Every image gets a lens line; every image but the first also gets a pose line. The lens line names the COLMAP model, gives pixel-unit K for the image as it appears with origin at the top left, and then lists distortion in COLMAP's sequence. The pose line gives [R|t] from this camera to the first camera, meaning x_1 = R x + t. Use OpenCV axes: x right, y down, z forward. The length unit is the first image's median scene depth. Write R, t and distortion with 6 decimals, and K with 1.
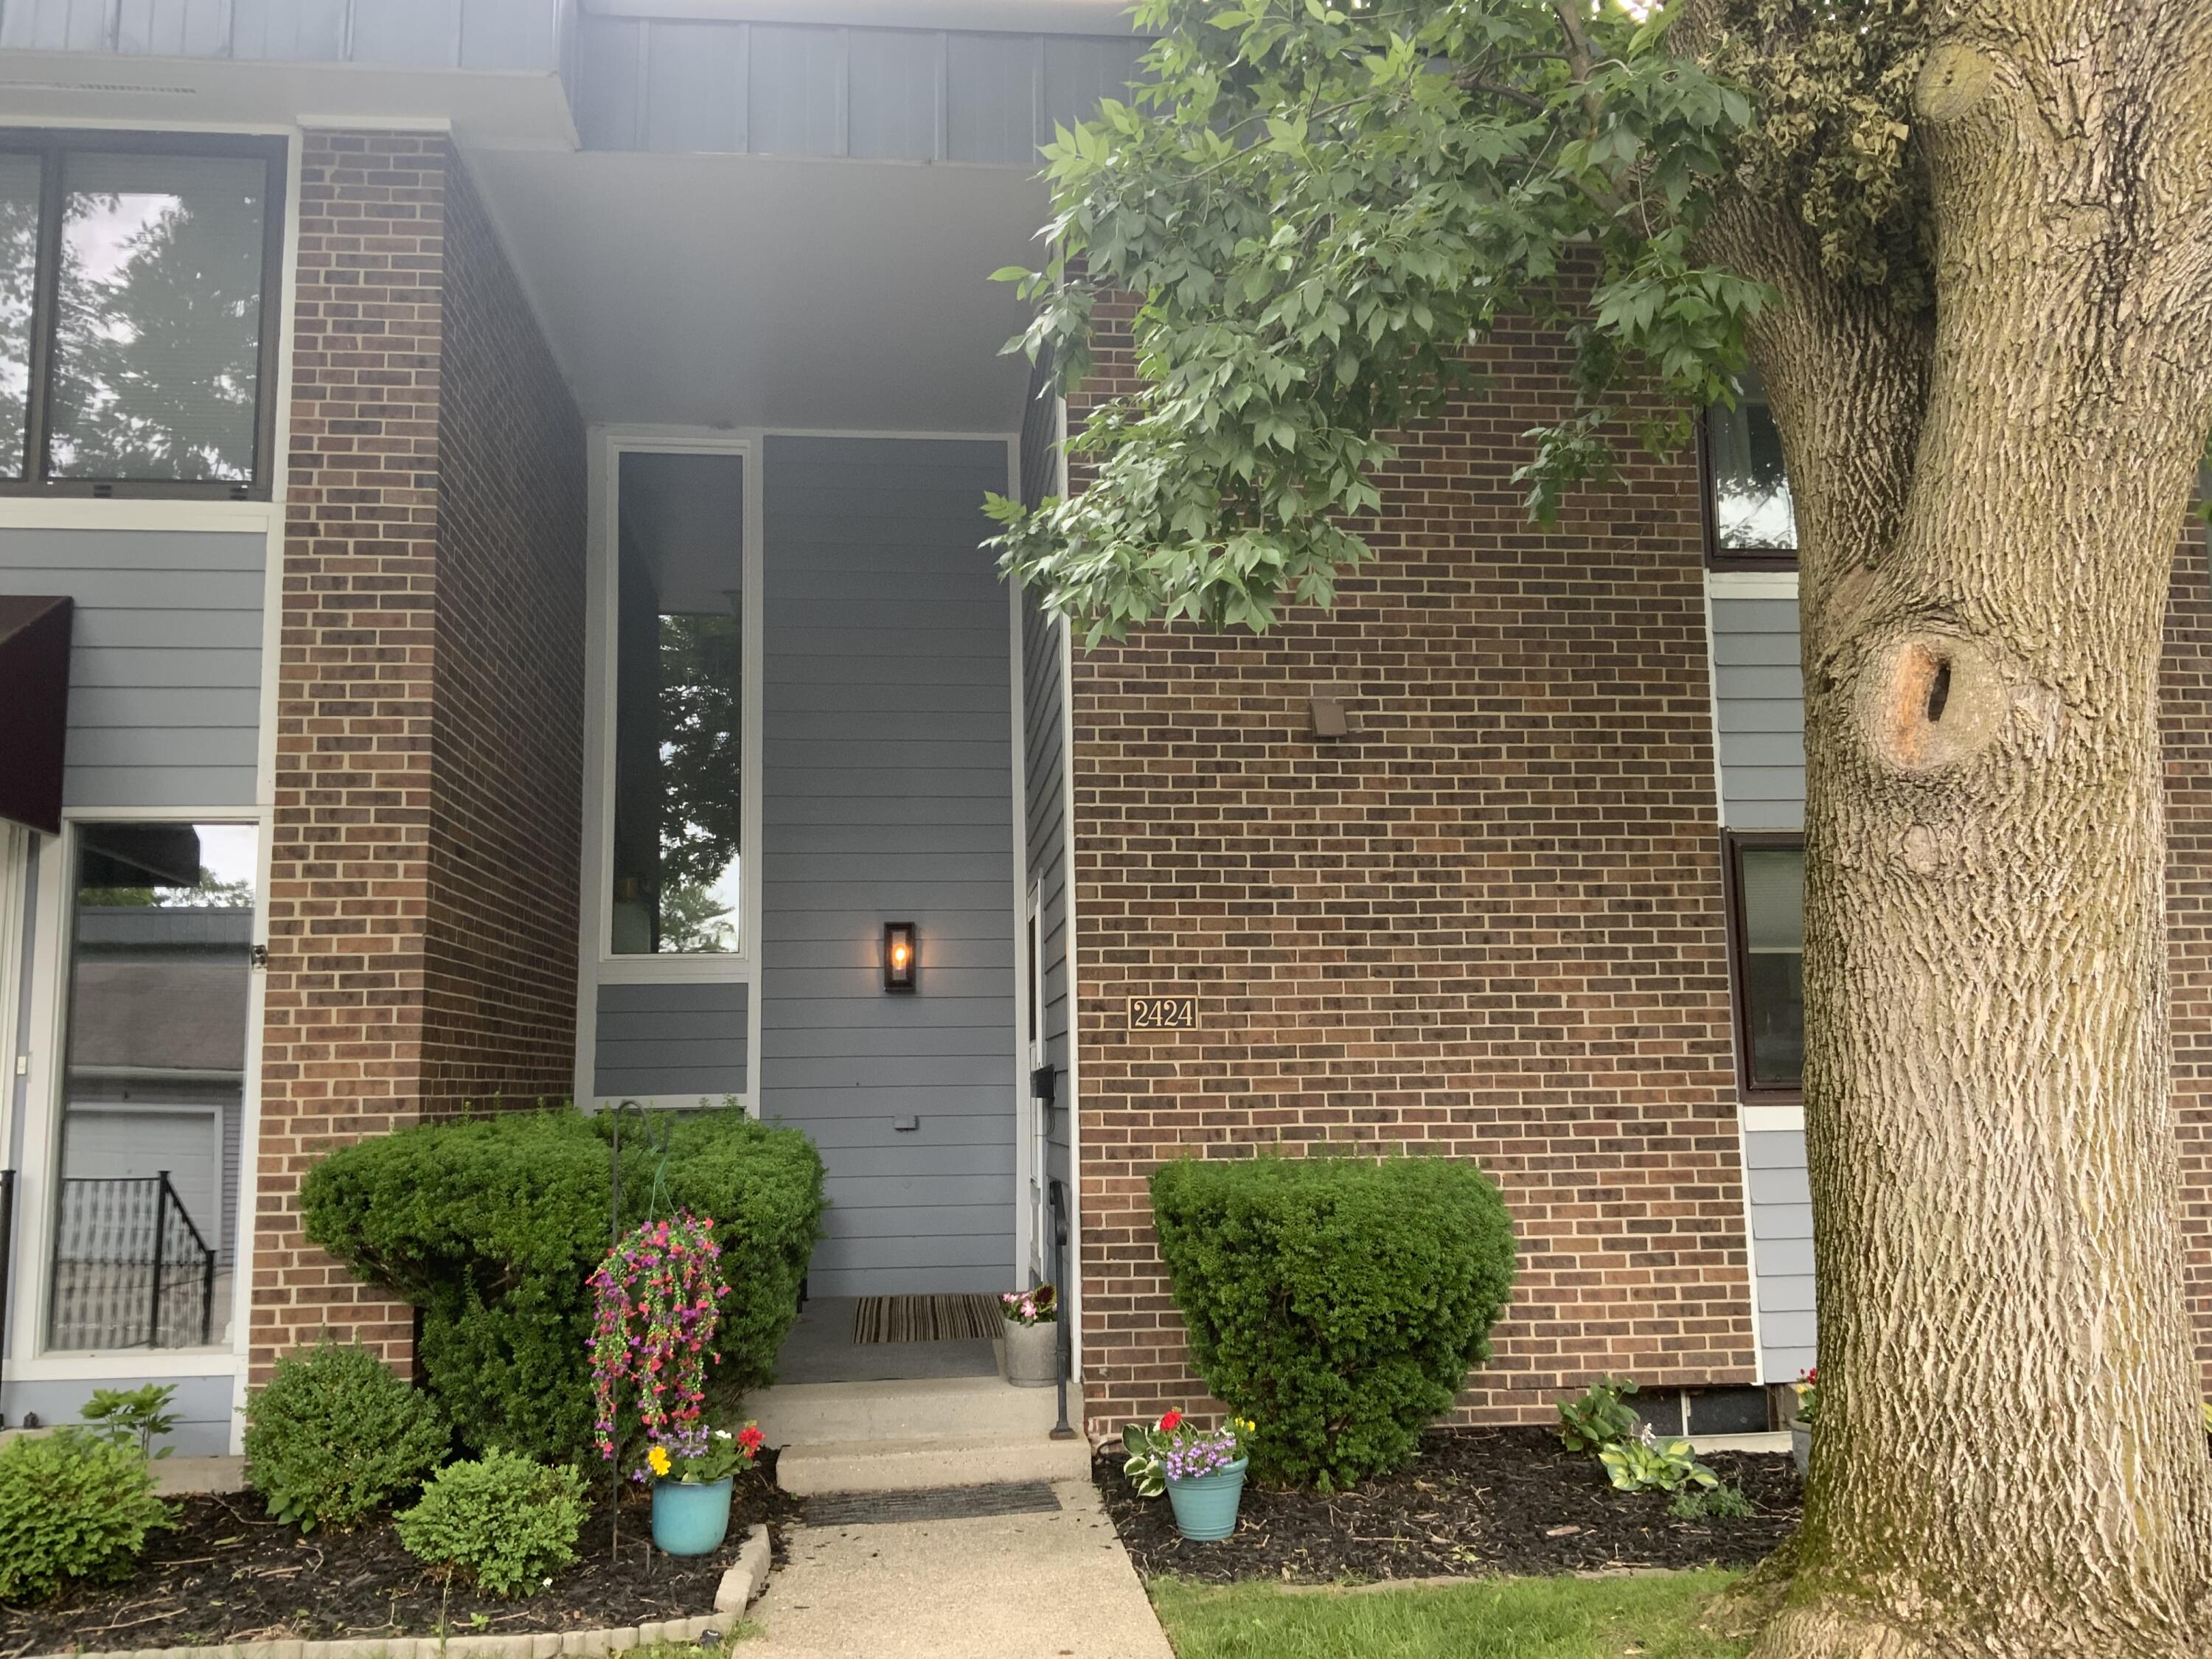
lens RADIAL K [[1930.8, 0, 1095.3], [0, 1930.8, 820.5], [0, 0, 1]] dist [0.121456, -0.244749]
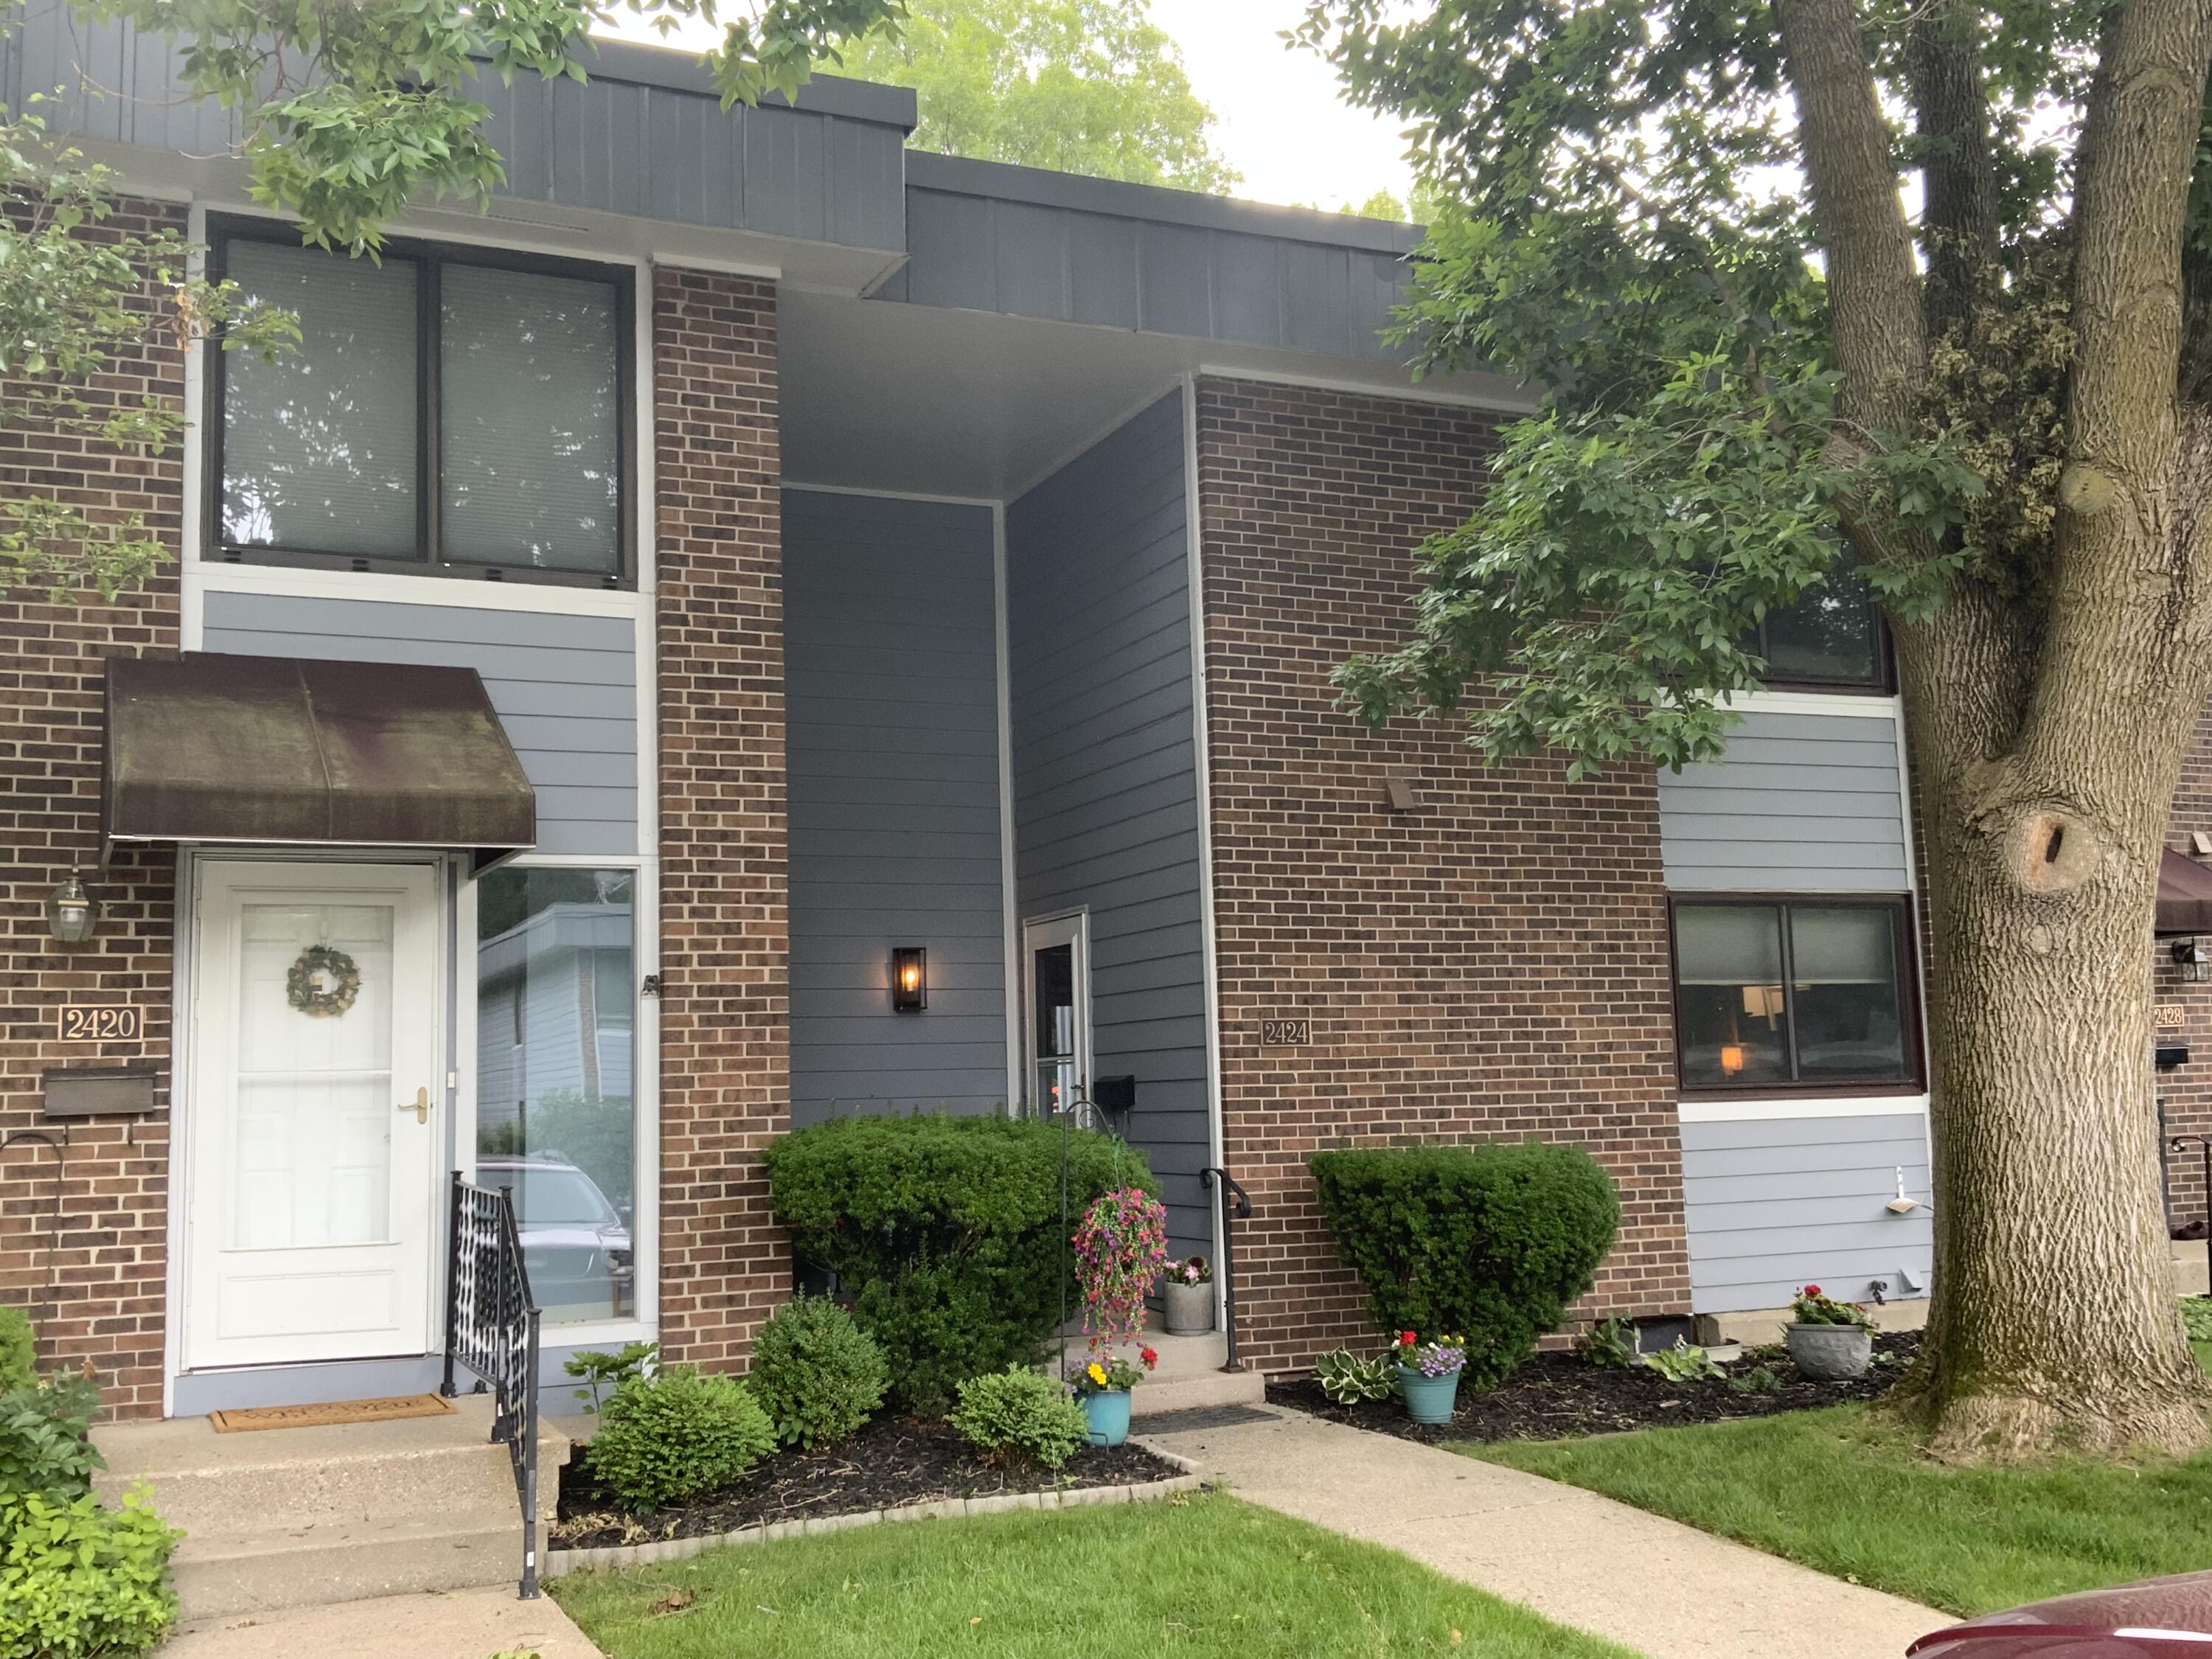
lens RADIAL K [[2292.0, 0, 1104.4], [0, 2292.0, 813.8], [0, 0, 1]] dist [0.138774, -0.316475]
pose [[0.950779, 0.027979, 0.308603, -0.544474], [-0.030894, 0.999512, 0.004562, -0.043792], [-0.308325, -0.013871, 0.951180, -0.364277]]
